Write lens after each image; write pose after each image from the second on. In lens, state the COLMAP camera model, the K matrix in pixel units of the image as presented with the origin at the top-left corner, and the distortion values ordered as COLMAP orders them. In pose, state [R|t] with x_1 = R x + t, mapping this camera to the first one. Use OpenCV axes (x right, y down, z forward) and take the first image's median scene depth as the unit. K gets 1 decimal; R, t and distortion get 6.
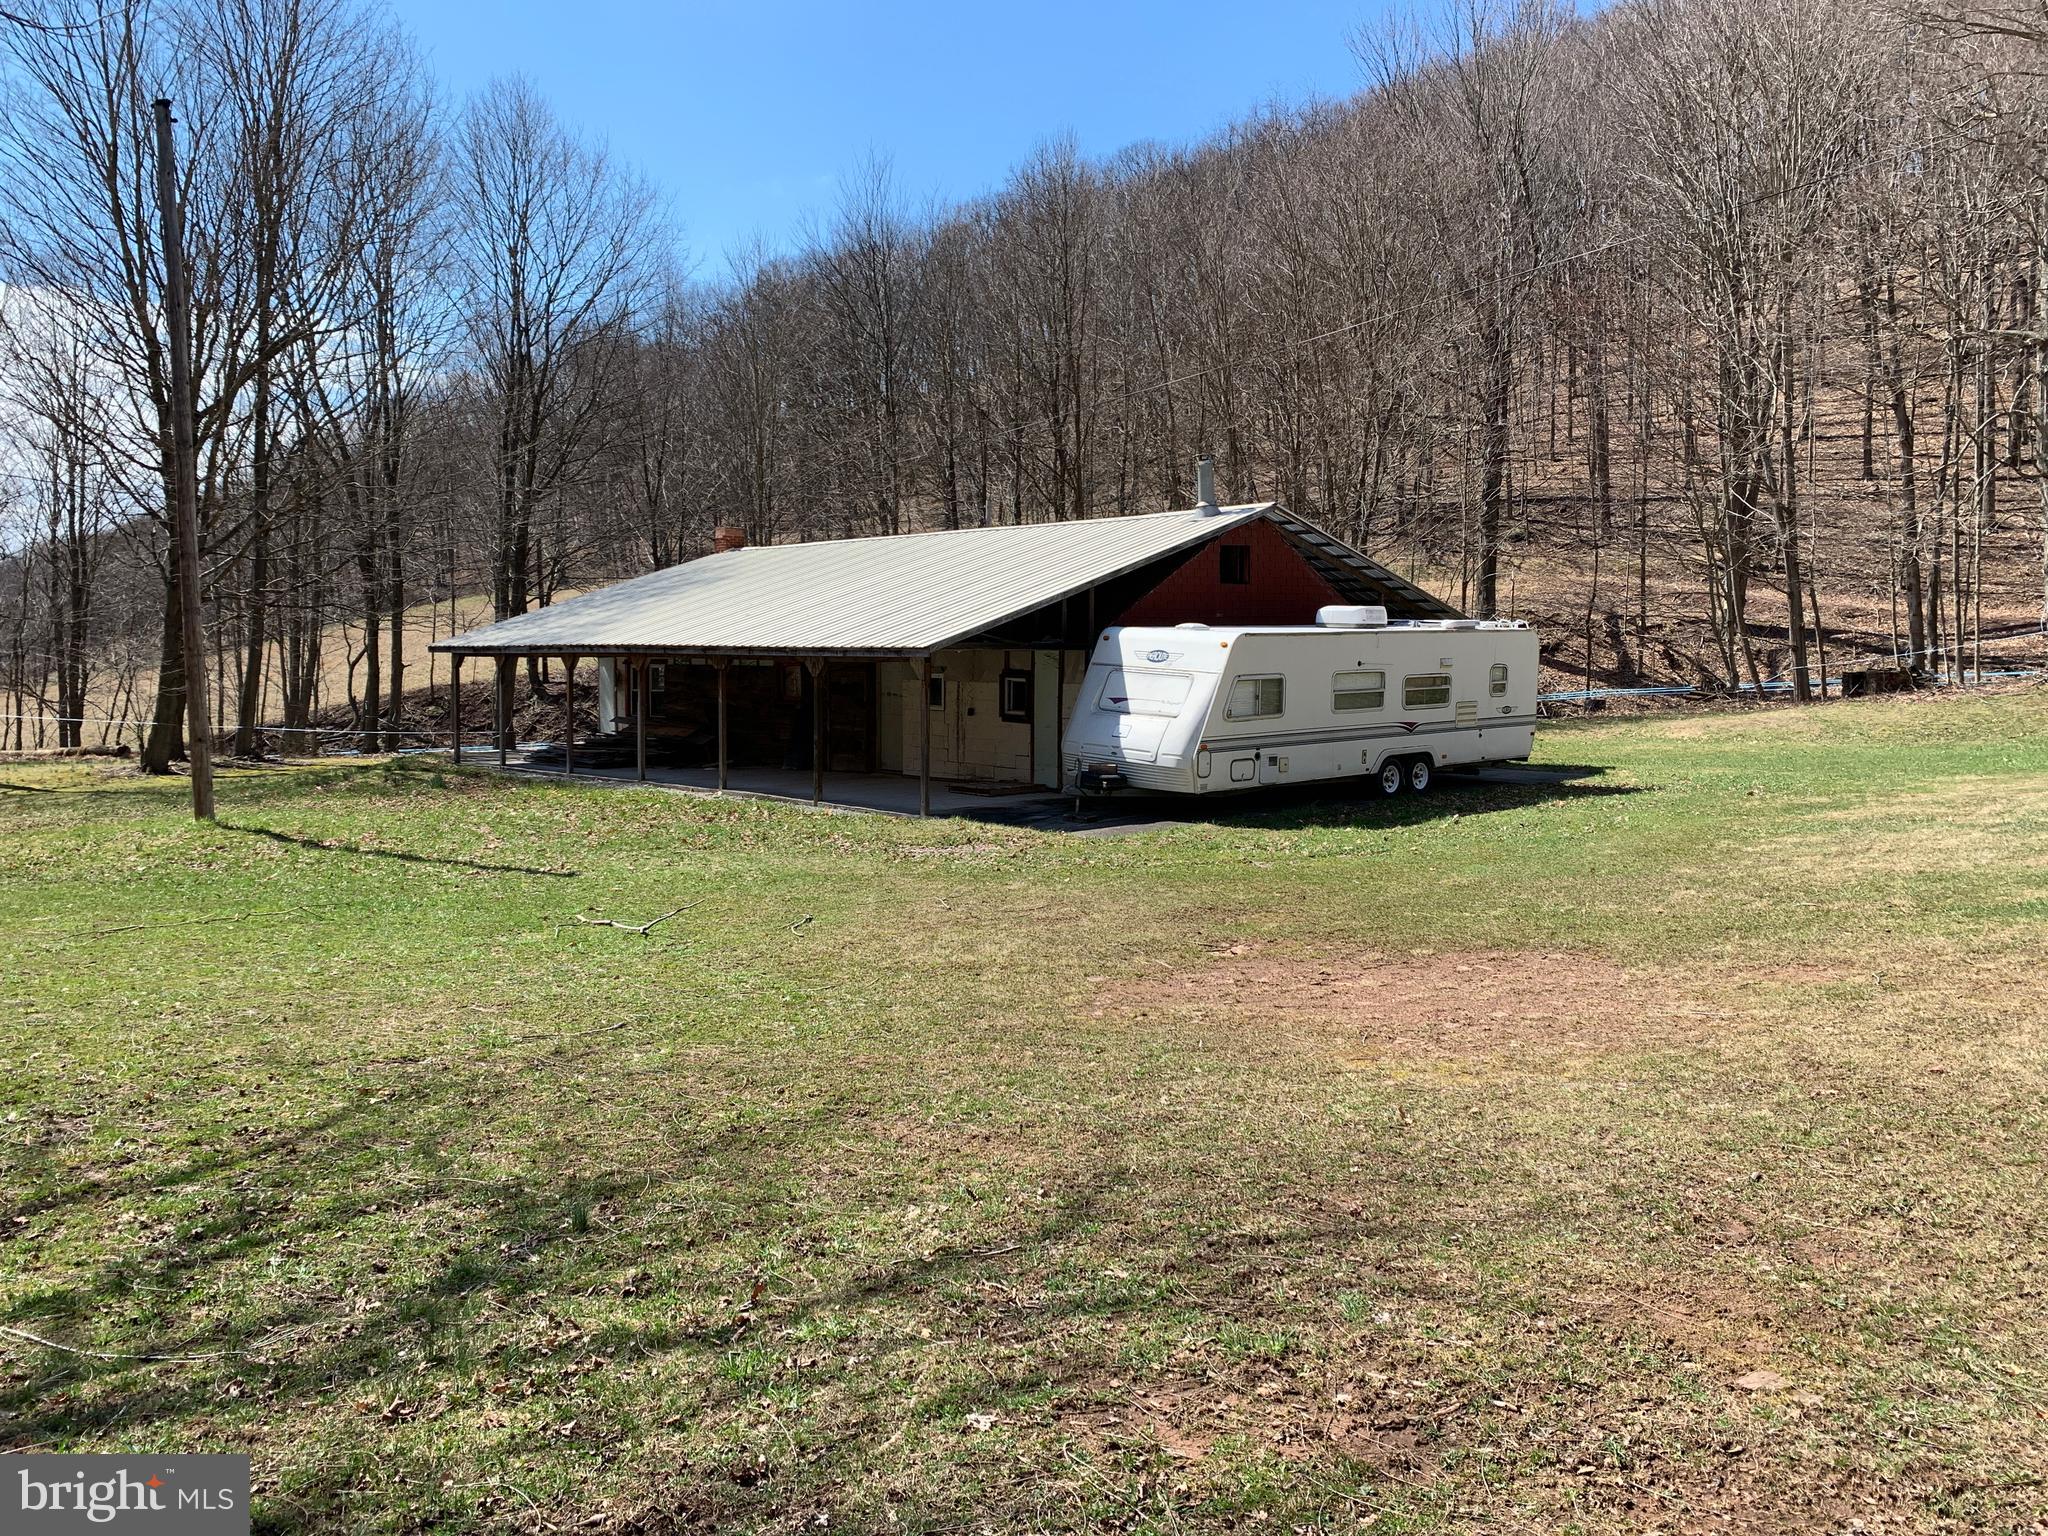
lens RADIAL K [[1541.4, 0, 1024.5], [0, 1541.4, 767.5], [0, 0, 1]] dist [-0.001430, -0.027404]
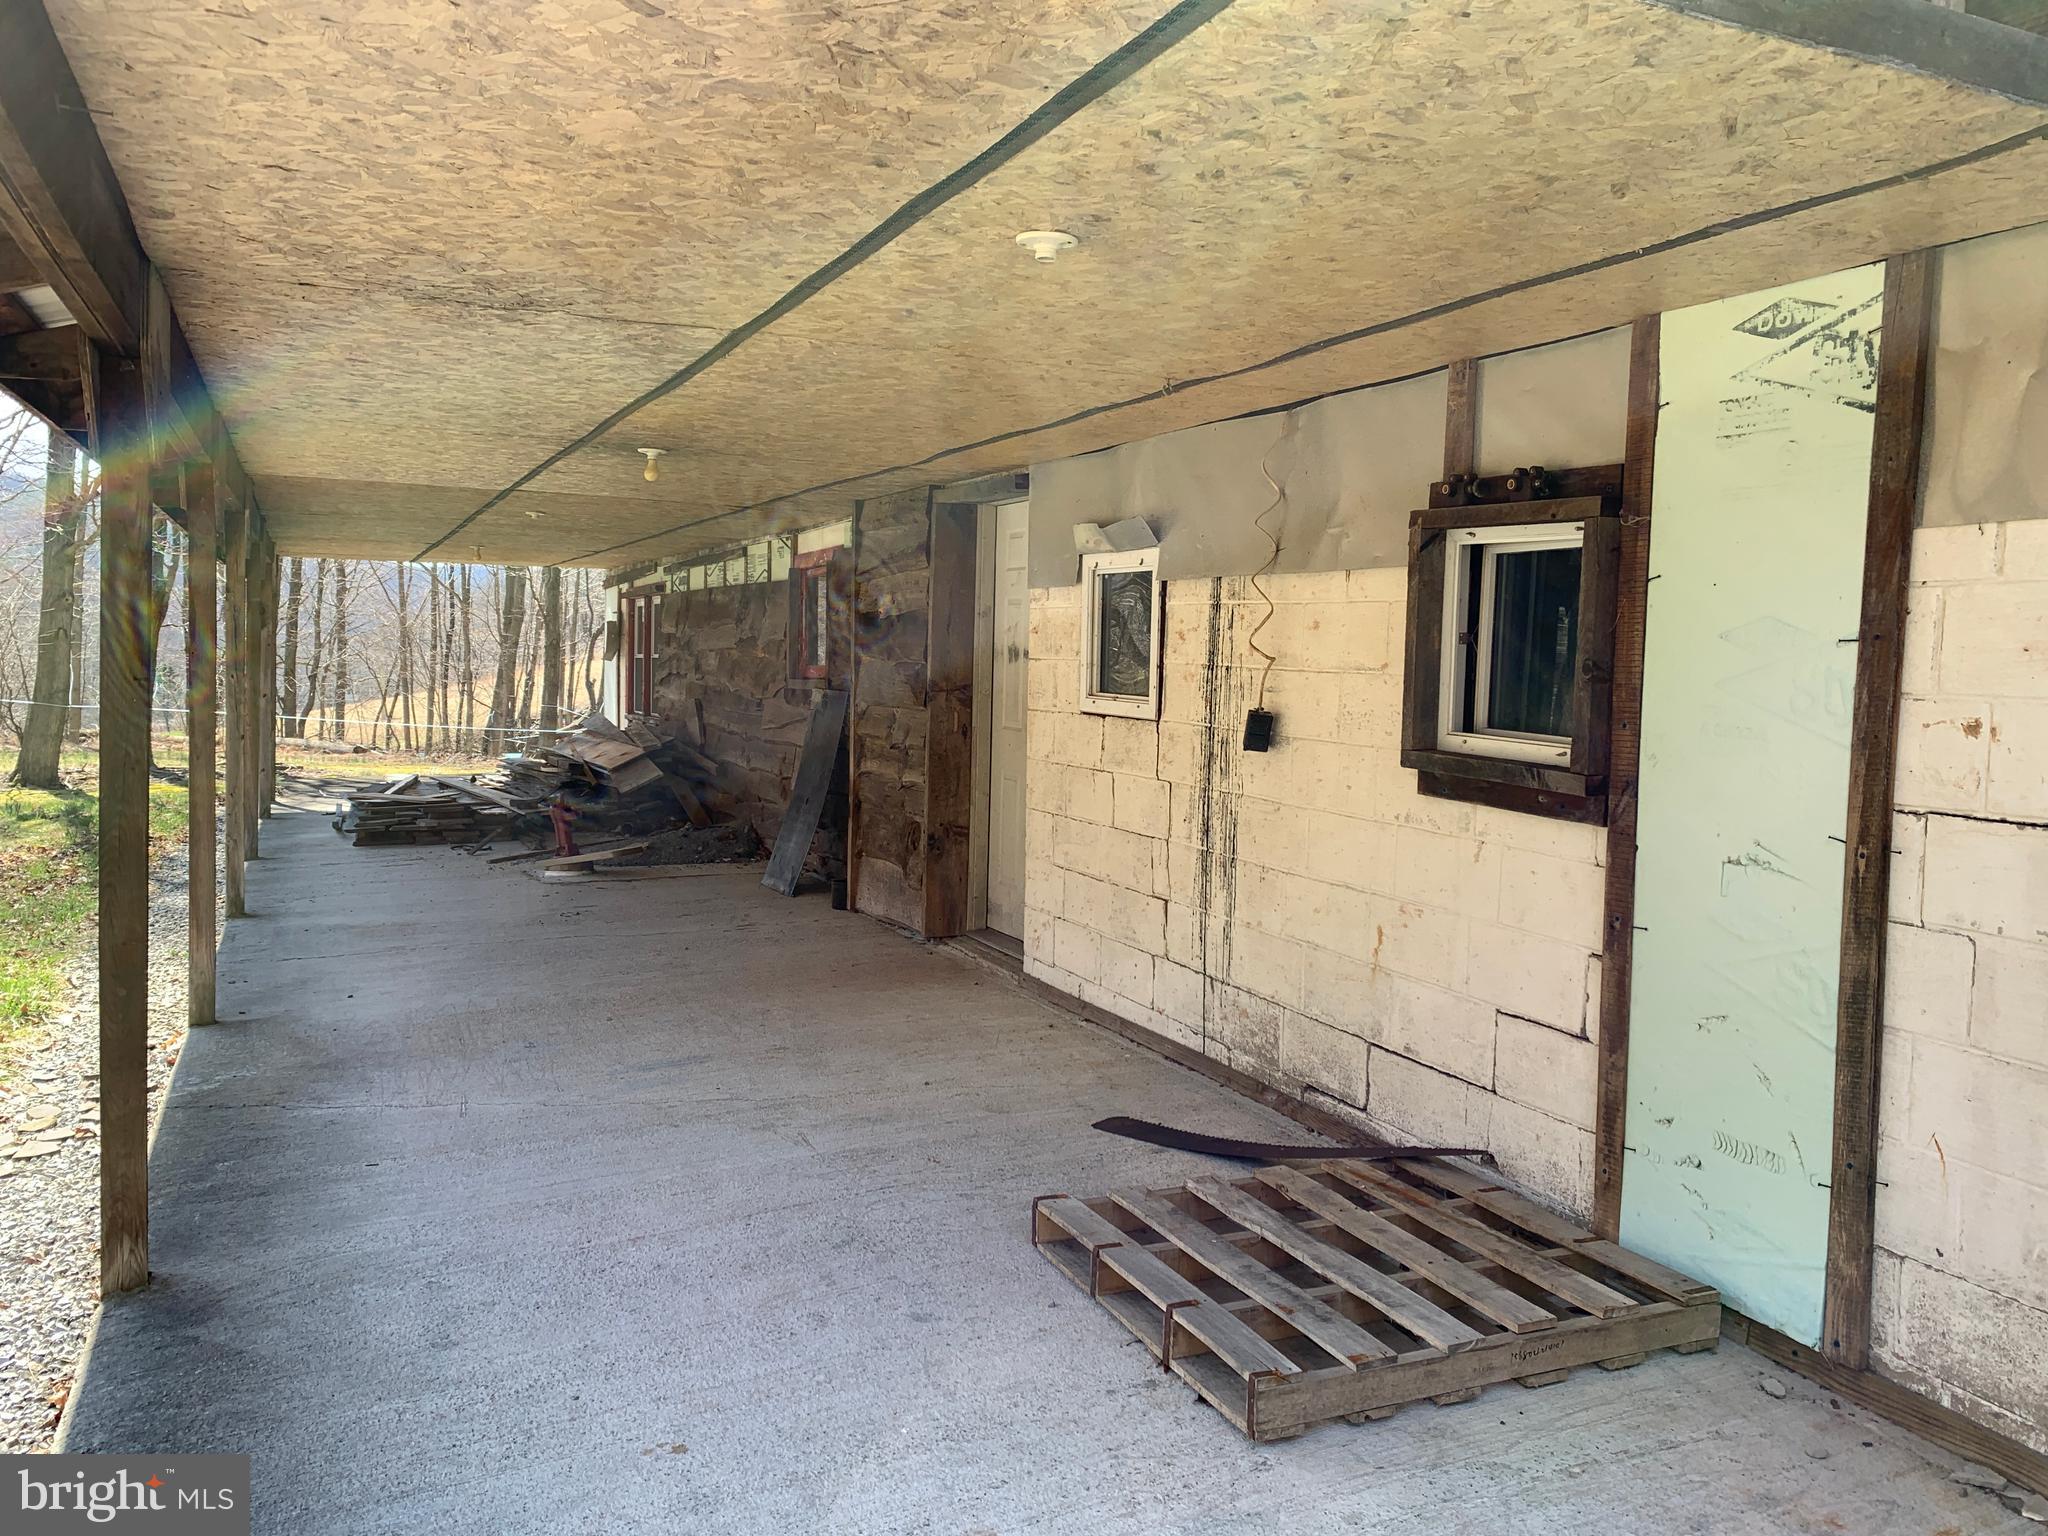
lens RADIAL K [[1541.4, 0, 1023.8], [0, 1541.4, 762.2], [0, 0, 1]] dist [-0.001430, -0.027404]
pose [[0.949050, 0.037981, -0.312828, -0.003029], [-0.041678, 0.999118, -0.005136, -0.030749], [0.312357, 0.017912, 0.949796, 0.827011]]
